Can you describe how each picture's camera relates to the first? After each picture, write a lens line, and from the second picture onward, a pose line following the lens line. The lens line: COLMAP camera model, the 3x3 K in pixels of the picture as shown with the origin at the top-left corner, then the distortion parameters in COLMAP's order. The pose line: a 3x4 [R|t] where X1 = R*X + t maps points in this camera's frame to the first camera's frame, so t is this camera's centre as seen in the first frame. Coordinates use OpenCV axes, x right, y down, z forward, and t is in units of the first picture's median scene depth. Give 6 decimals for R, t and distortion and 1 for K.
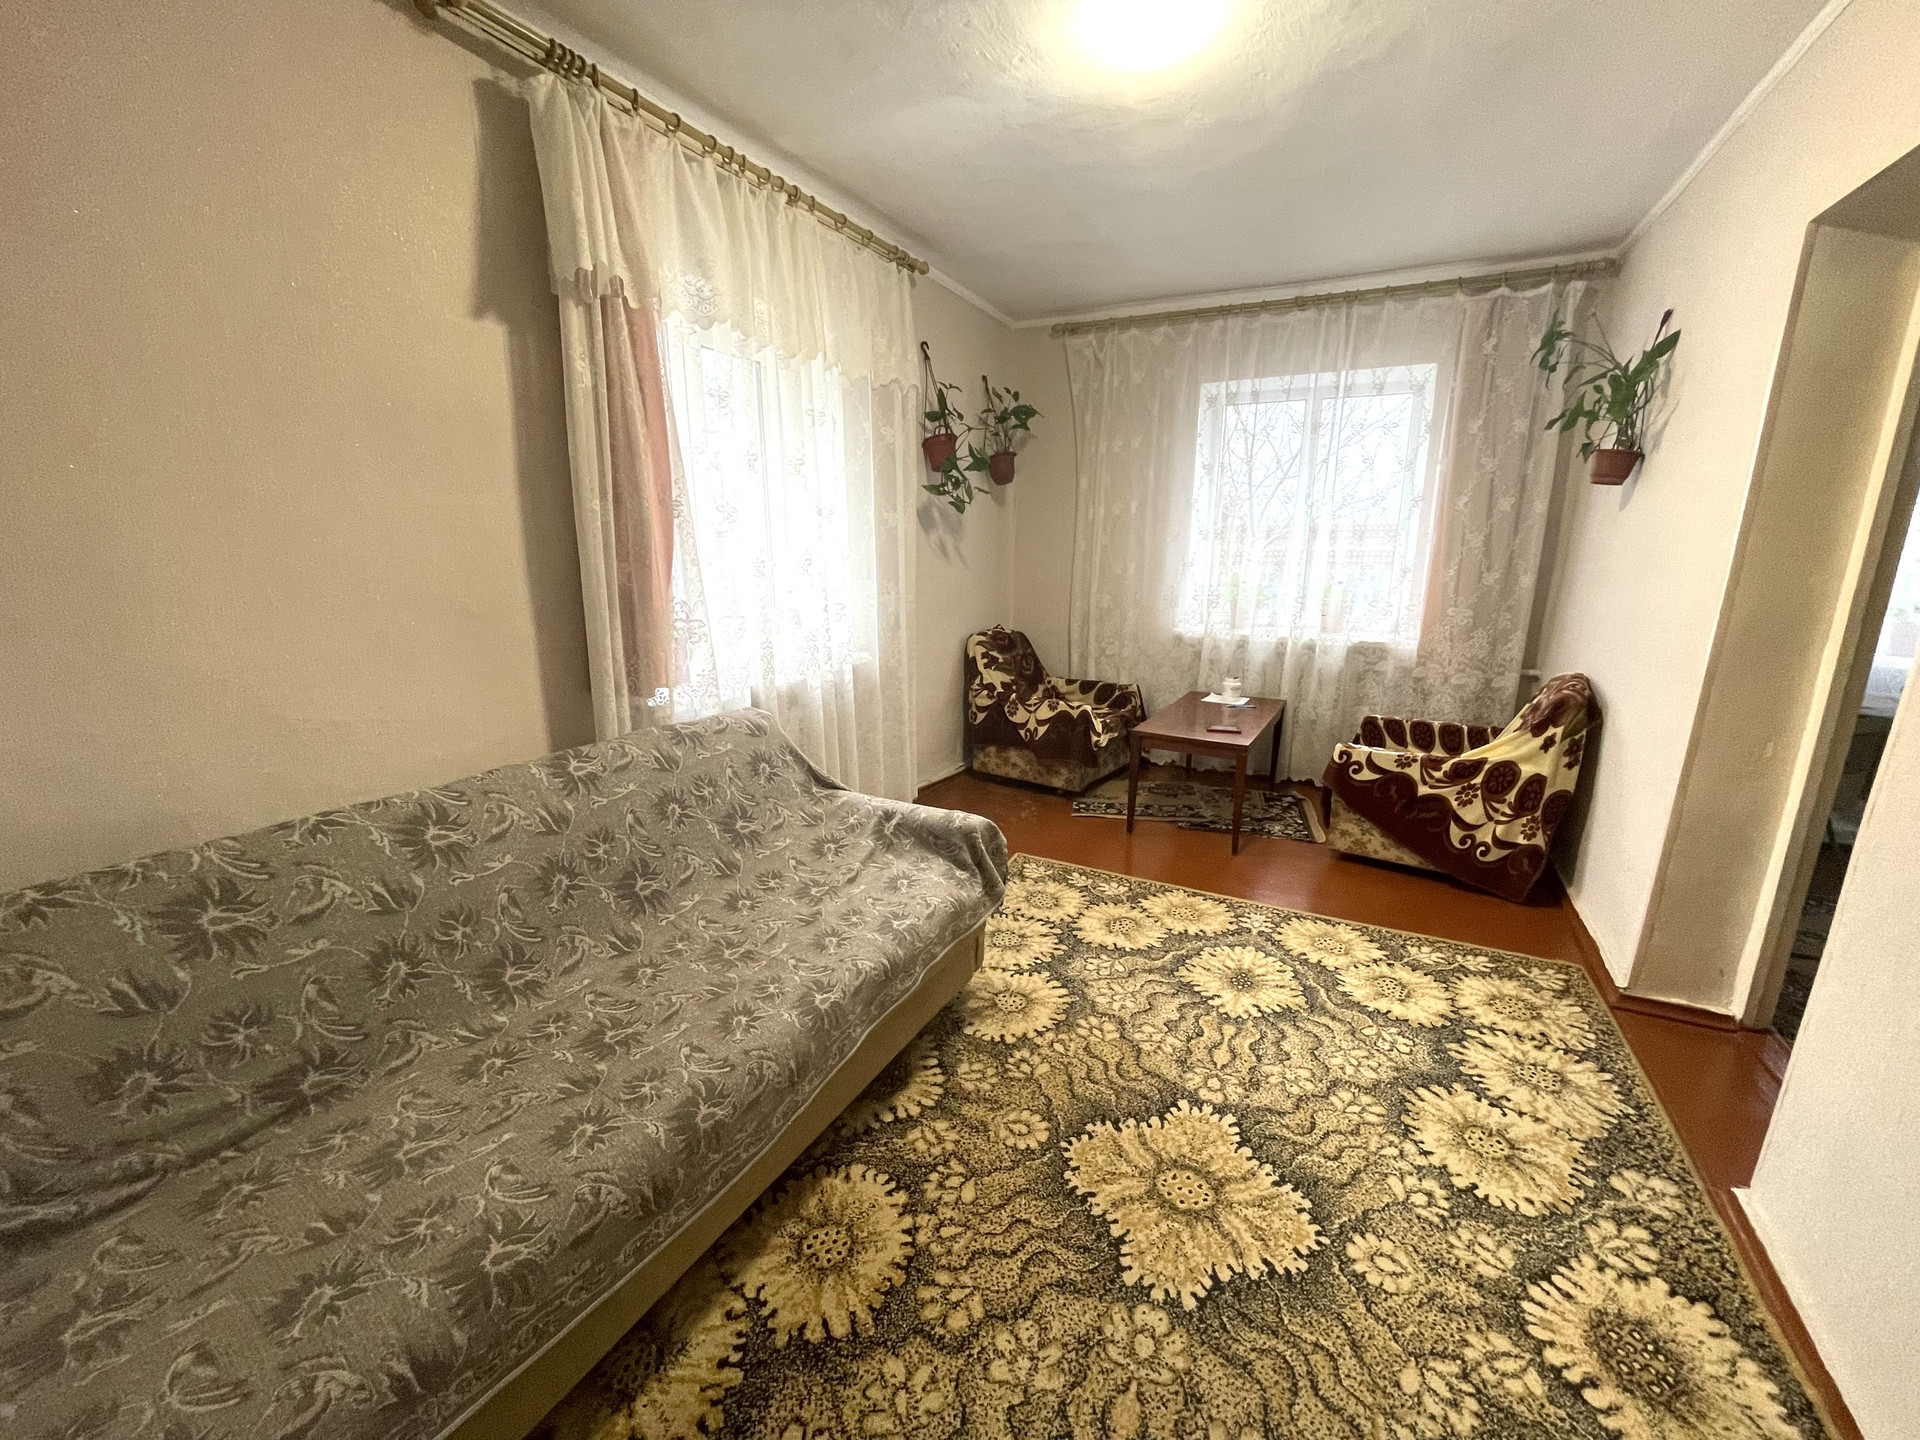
lens RADIAL K [[774.6, 0, 958.8], [0, 774.6, 721.5], [0, 0, 1]] dist [-0.000789, -0.000538]
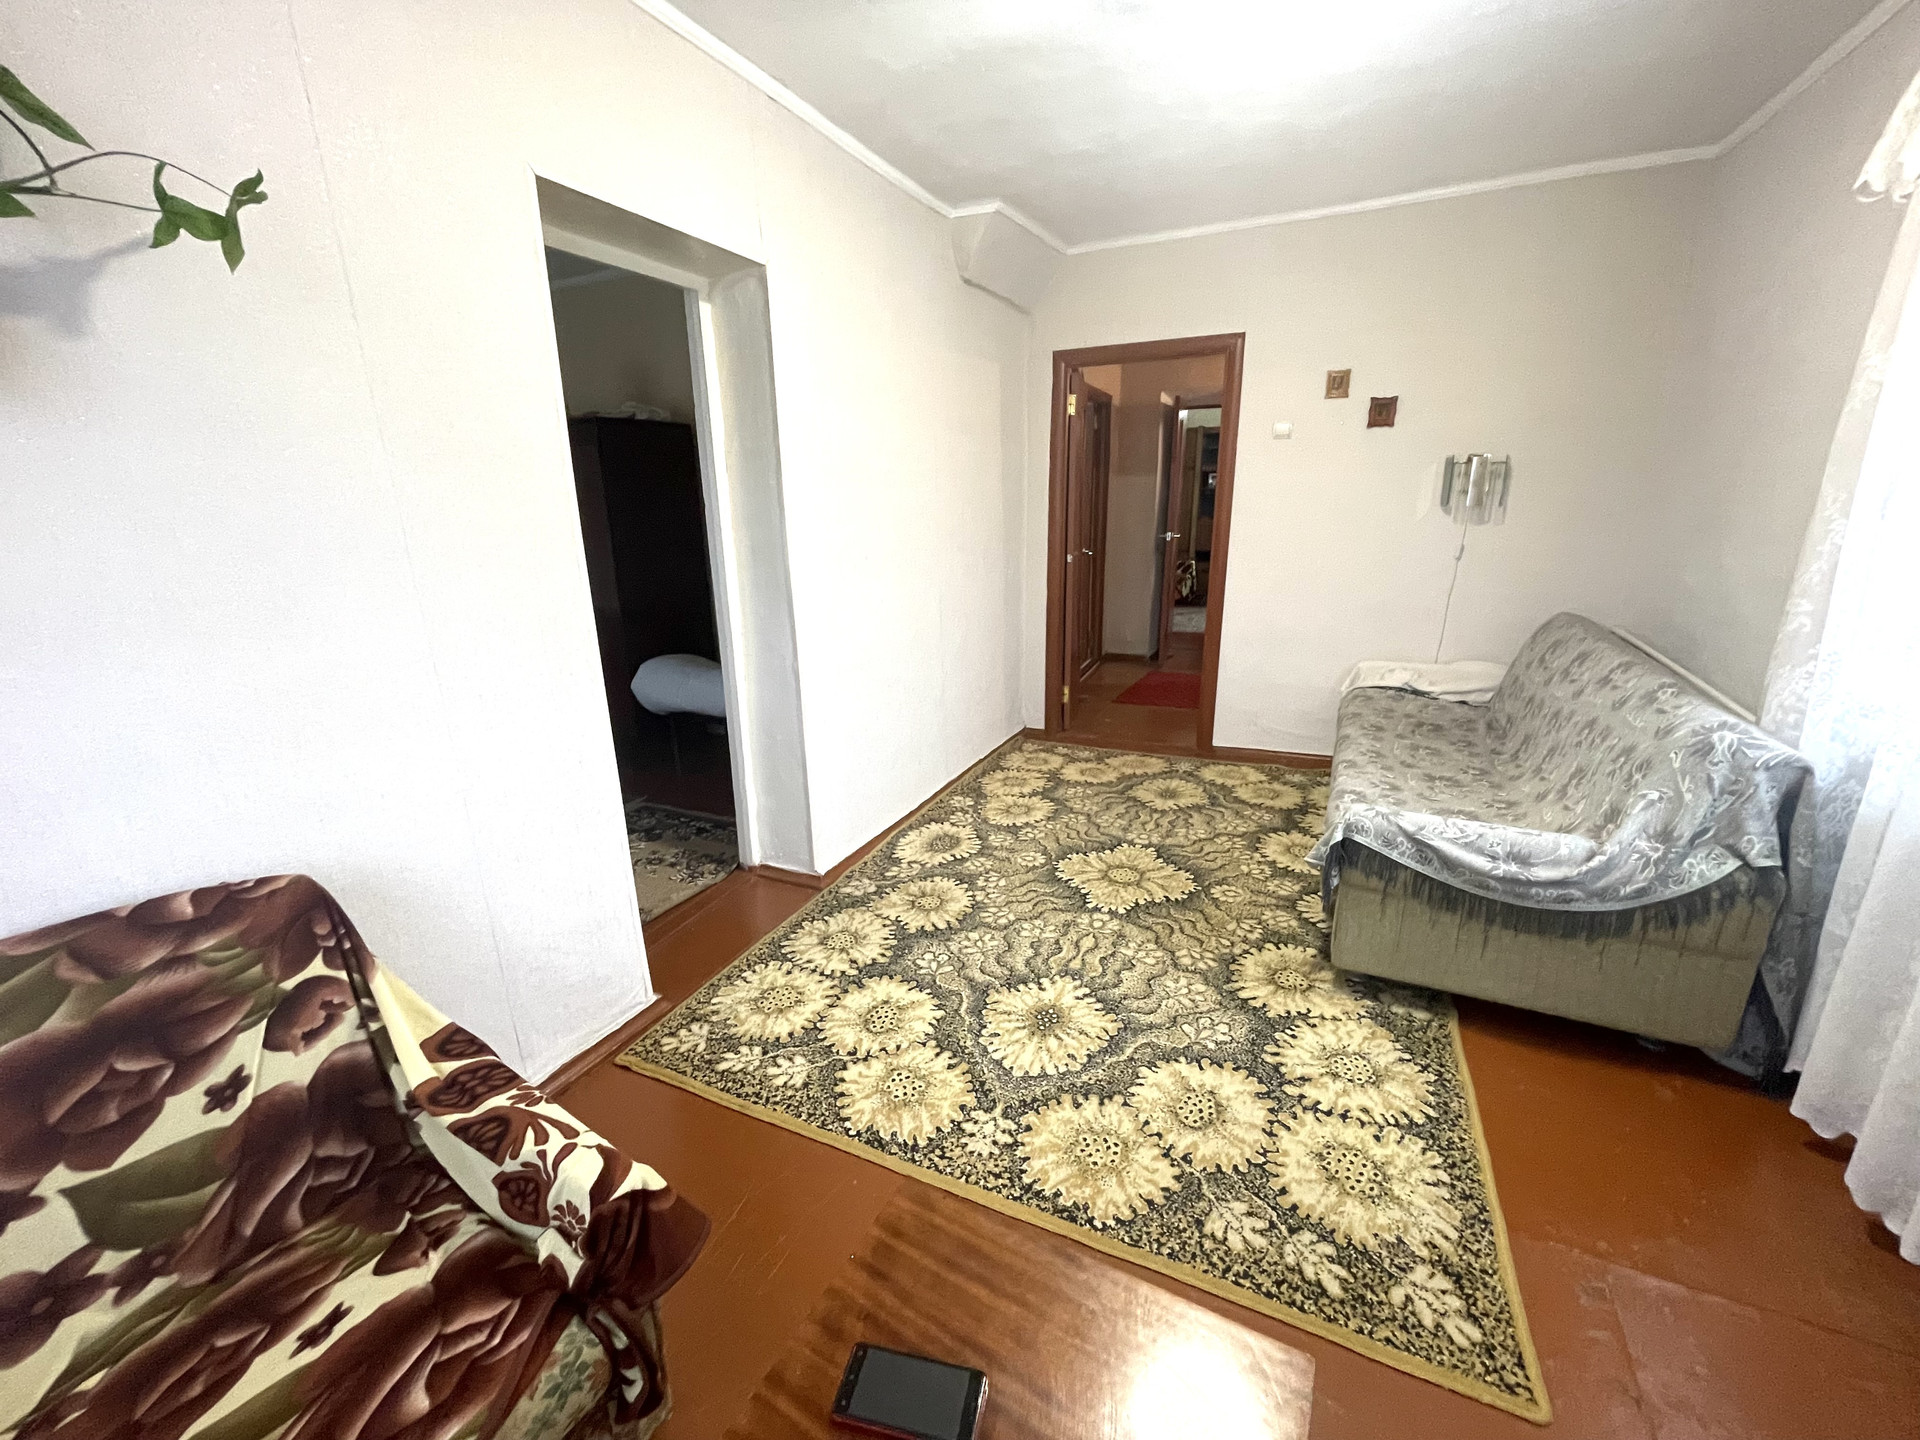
lens RADIAL K [[774.6, 0, 958.8], [0, 774.6, 721.5], [0, 0, 1]] dist [-0.000789, -0.000538]
pose [[-0.999194, 0.030923, -0.025588, 0.529406], [0.014225, 0.868972, 0.494656, -0.434100], [0.037532, 0.493894, -0.868712, 1.767470]]
